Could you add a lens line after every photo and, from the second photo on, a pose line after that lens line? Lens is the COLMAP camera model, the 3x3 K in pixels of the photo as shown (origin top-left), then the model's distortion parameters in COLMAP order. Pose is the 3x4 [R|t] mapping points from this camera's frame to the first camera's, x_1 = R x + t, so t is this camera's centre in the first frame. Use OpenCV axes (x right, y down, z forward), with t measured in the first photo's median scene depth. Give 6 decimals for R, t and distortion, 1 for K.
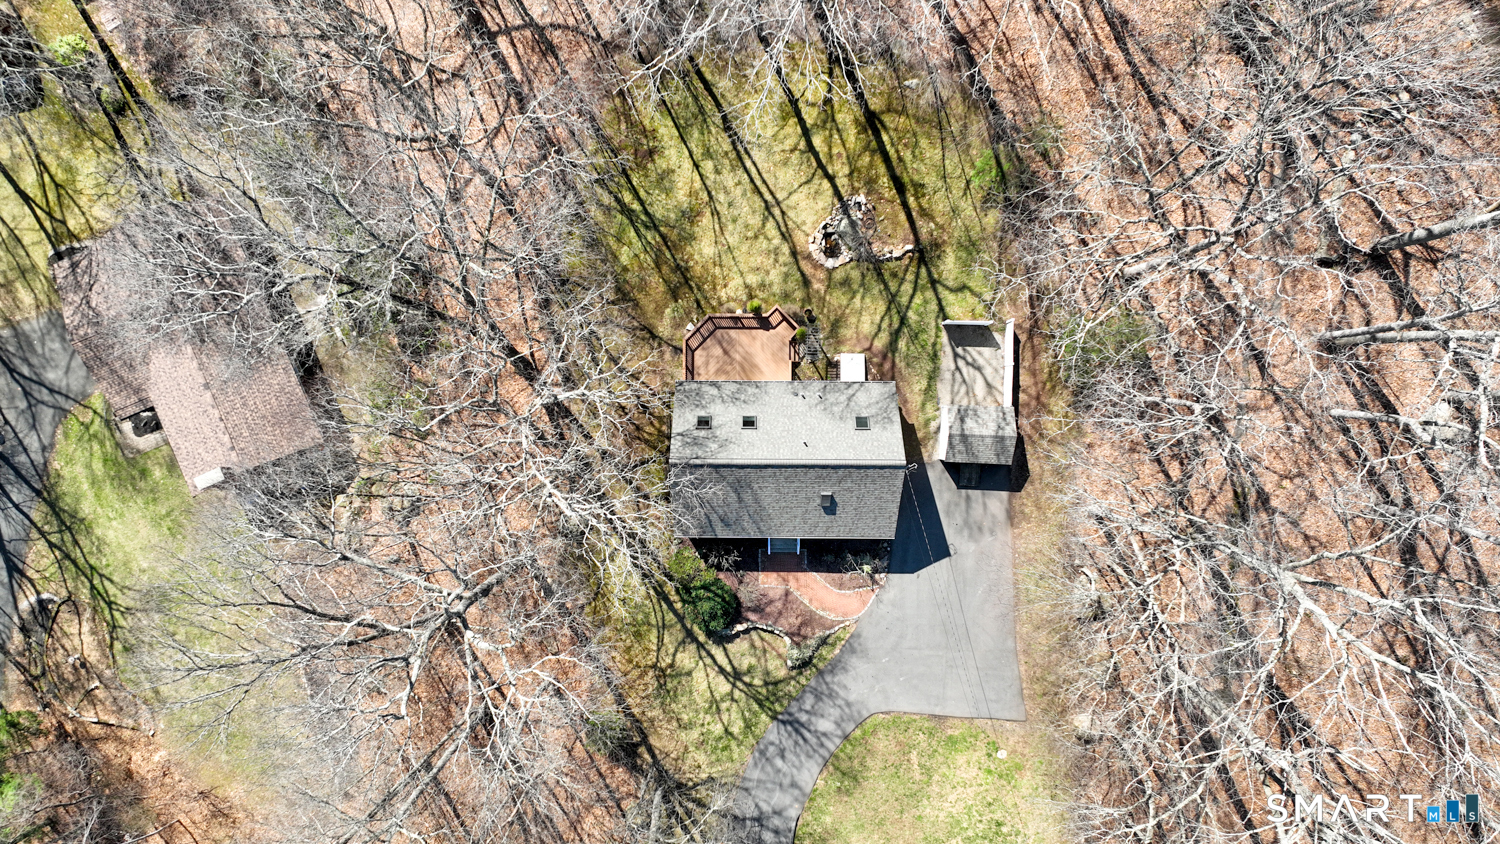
lens RADIAL K [[1062.6, 0, 749.2], [0, 1062.6, 422.3], [0, 0, 1]] dist [0.006498, 0.000467]
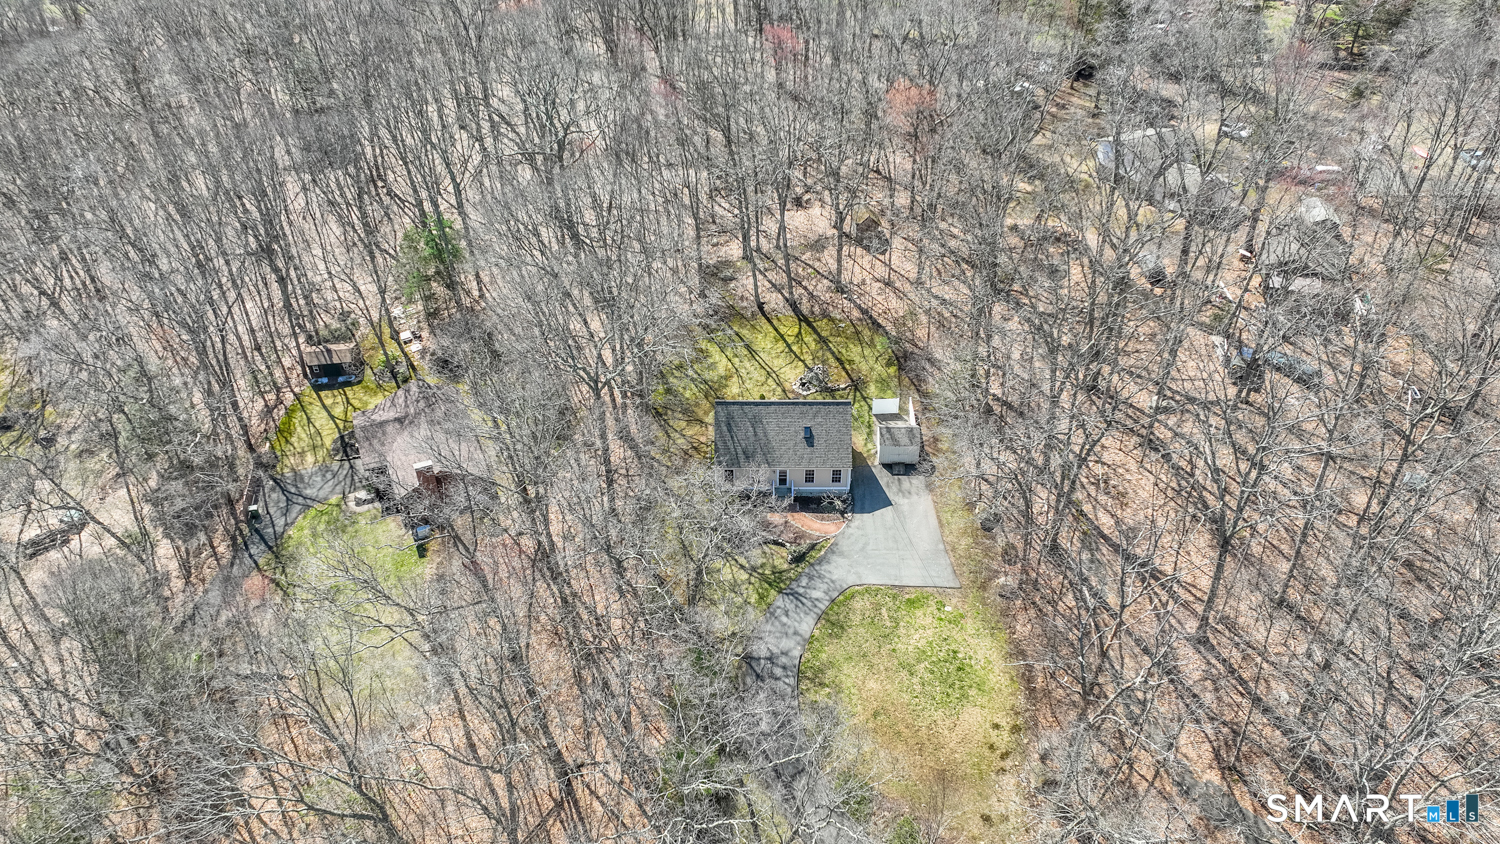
lens RADIAL K [[1062.6, 0, 750.3], [0, 1062.6, 417.2], [0, 0, 1]] dist [0.006498, 0.000467]
pose [[0.999989, 0.000257, 0.004625, -0.021871], [0.003618, 0.580223, -0.814449, 1.289320], [-0.002893, 0.814457, 0.580216, 0.013144]]
